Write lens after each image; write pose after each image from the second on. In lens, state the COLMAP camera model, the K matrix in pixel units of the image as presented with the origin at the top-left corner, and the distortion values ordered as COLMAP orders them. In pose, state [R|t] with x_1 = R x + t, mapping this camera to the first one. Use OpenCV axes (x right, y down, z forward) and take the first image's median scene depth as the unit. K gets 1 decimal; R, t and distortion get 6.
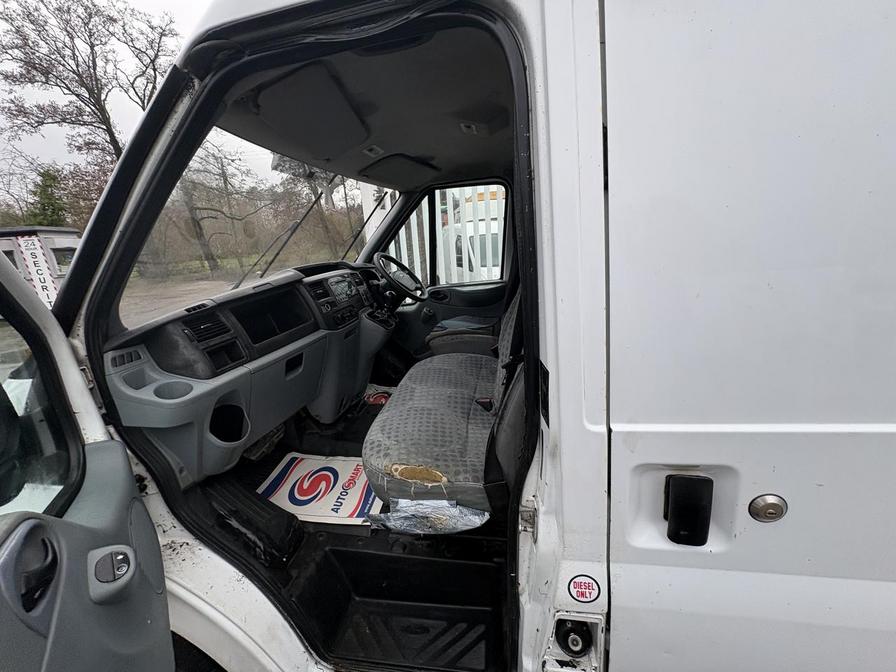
lens RADIAL K [[356.6, 0, 447.5], [0, 356.6, 337.6], [0, 0, 1]] dist [-0.000112, -0.000129]
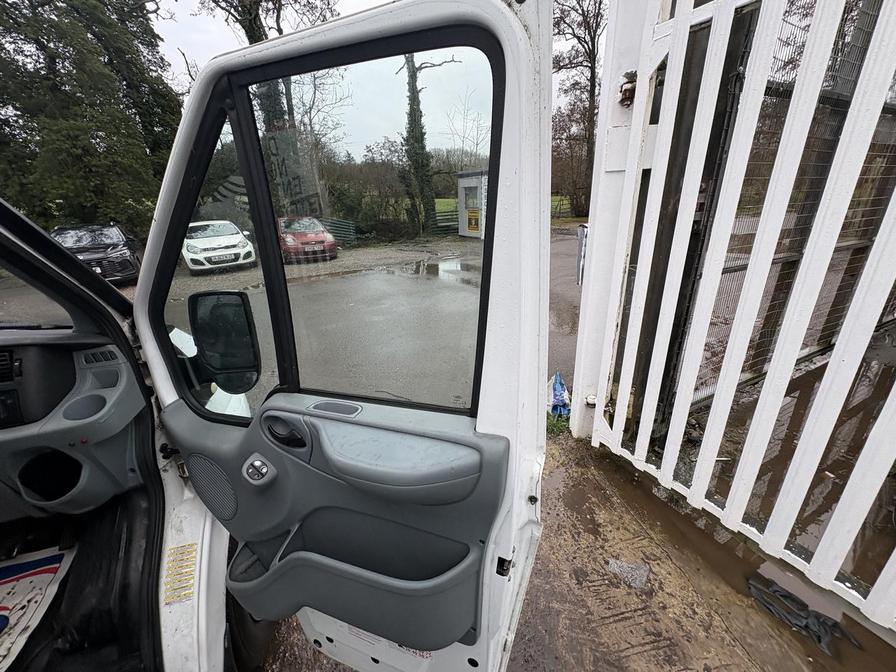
lens RADIAL K [[354.7, 0, 446.7], [0, 354.7, 334.2], [0, 0, 1]] dist [-0.000906, 0.000005]
pose [[0.432675, 0.366057, -0.823890, 0.306274], [-0.225202, 0.928773, 0.294389, -0.483942], [0.872970, 0.058167, 0.484294, 1.446052]]
